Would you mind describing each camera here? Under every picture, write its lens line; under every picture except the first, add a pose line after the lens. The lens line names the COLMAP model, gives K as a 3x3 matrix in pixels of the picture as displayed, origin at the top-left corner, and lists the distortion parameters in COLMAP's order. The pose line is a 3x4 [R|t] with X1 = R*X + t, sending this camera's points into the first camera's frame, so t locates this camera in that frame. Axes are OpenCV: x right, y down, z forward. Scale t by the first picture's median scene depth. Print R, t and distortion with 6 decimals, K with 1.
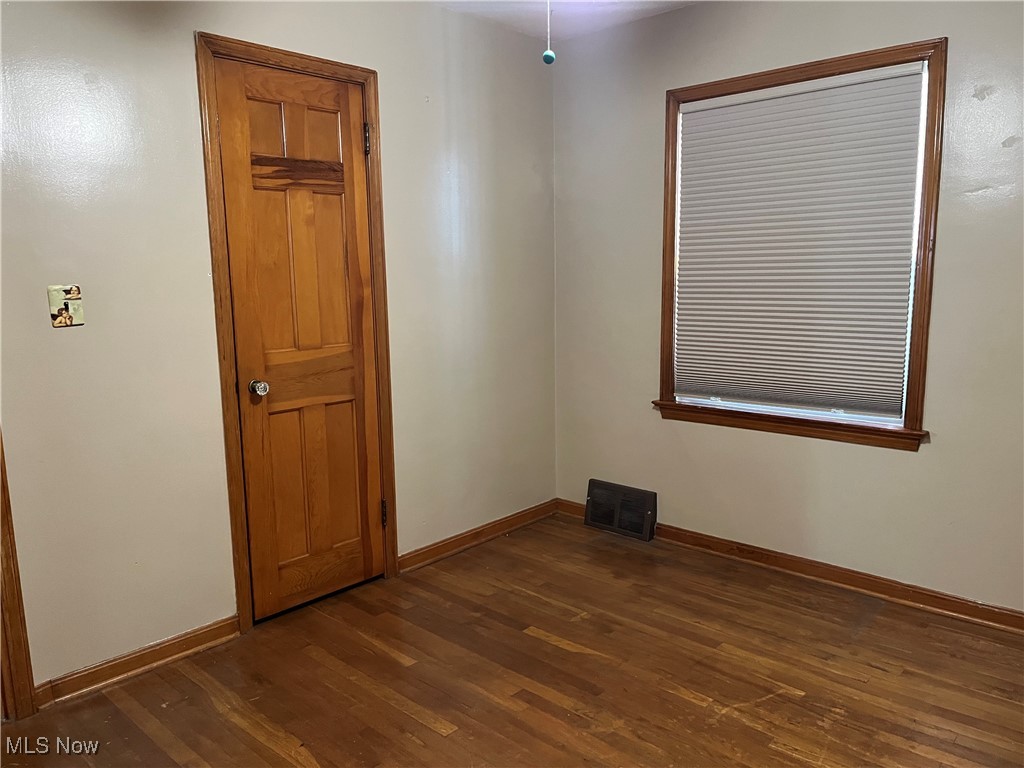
lens RADIAL K [[775.1, 0, 511.3], [0, 775.1, 391.9], [0, 0, 1]] dist [0.080618, -0.122172]
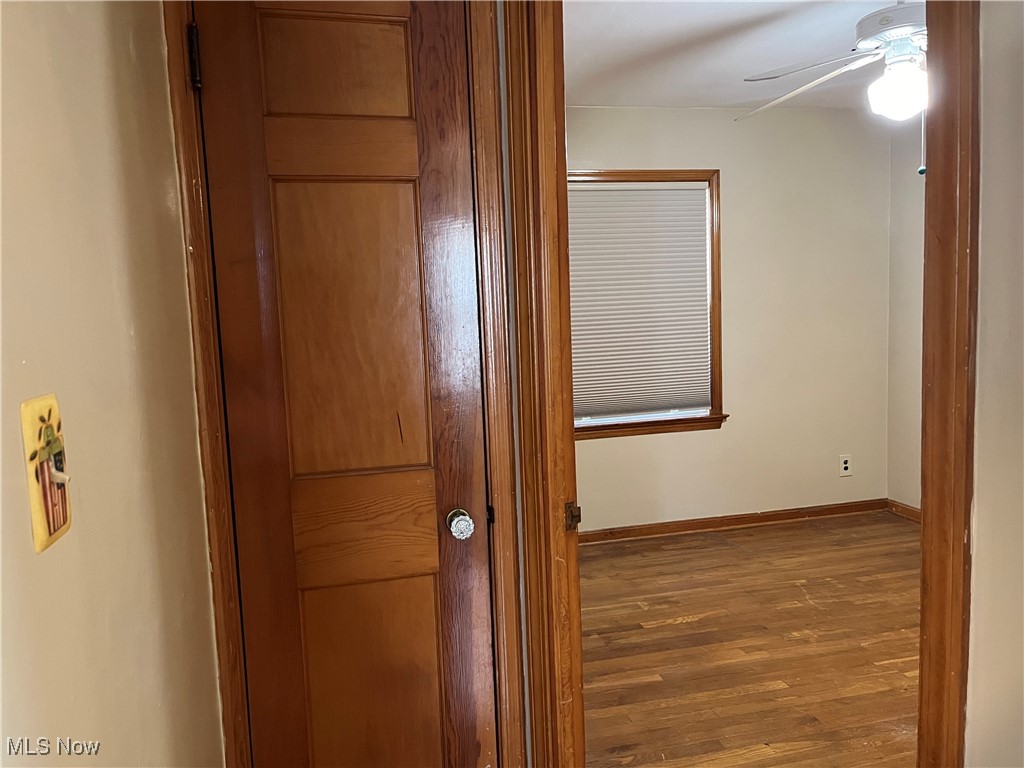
lens RADIAL K [[775.1, 0, 511.3], [0, 775.1, 391.9], [0, 0, 1]] dist [0.080618, -0.122172]
pose [[0.553140, -0.093378, 0.827838, -0.938592], [0.167461, 0.985878, -0.000689, -0.059856], [-0.816084, 0.139012, 0.560966, 0.442509]]
